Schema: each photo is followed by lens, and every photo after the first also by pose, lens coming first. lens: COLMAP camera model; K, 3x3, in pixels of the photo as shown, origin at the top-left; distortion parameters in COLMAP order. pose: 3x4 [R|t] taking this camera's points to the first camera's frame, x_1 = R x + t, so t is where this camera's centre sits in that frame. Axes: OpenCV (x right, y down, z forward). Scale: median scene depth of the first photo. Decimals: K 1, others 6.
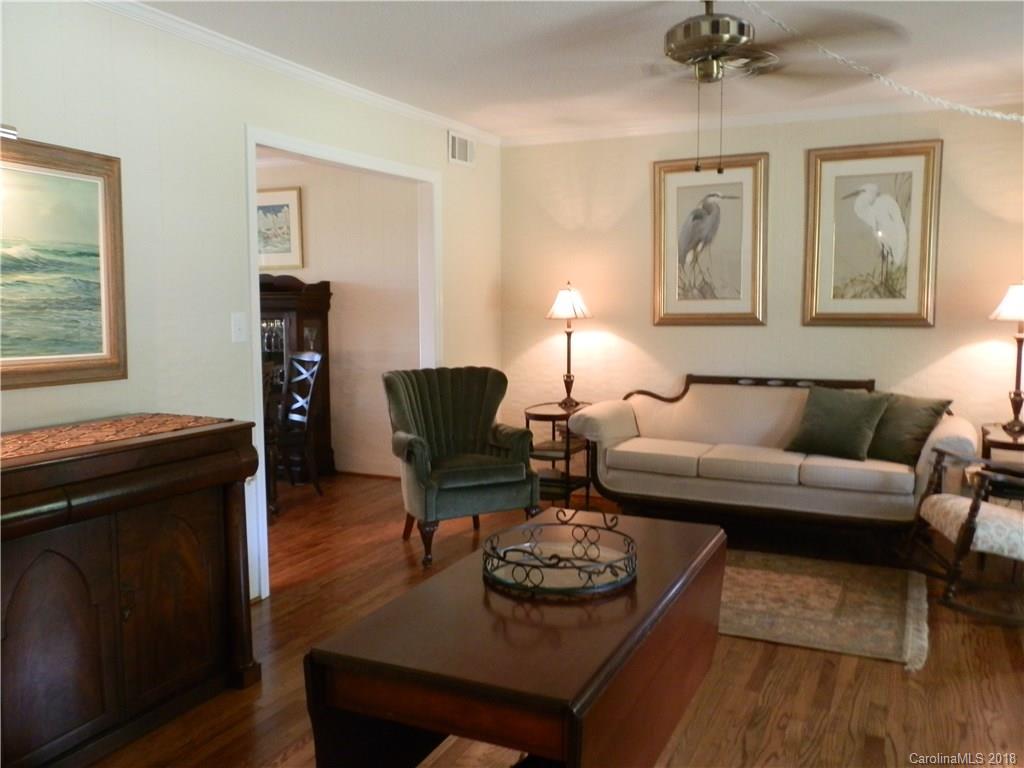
lens RADIAL K [[873.1, 0, 512.5], [0, 873.1, 381.6], [0, 0, 1]] dist [0.018956, -0.022528]
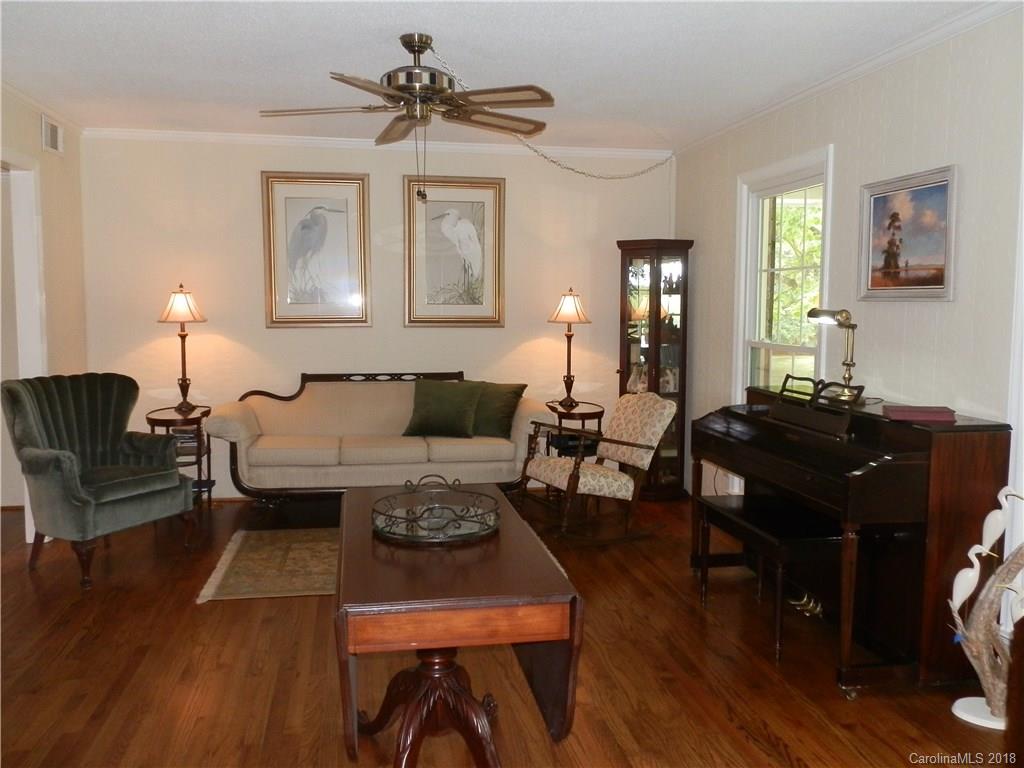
lens RADIAL K [[873.1, 0, 507.6], [0, 873.1, 387.0], [0, 0, 1]] dist [0.018956, -0.022528]
pose [[0.816817, -0.046688, 0.575005, -0.231935], [0.045071, 0.998838, 0.017077, 0.001471], [-0.575134, 0.011967, 0.817972, -0.022267]]
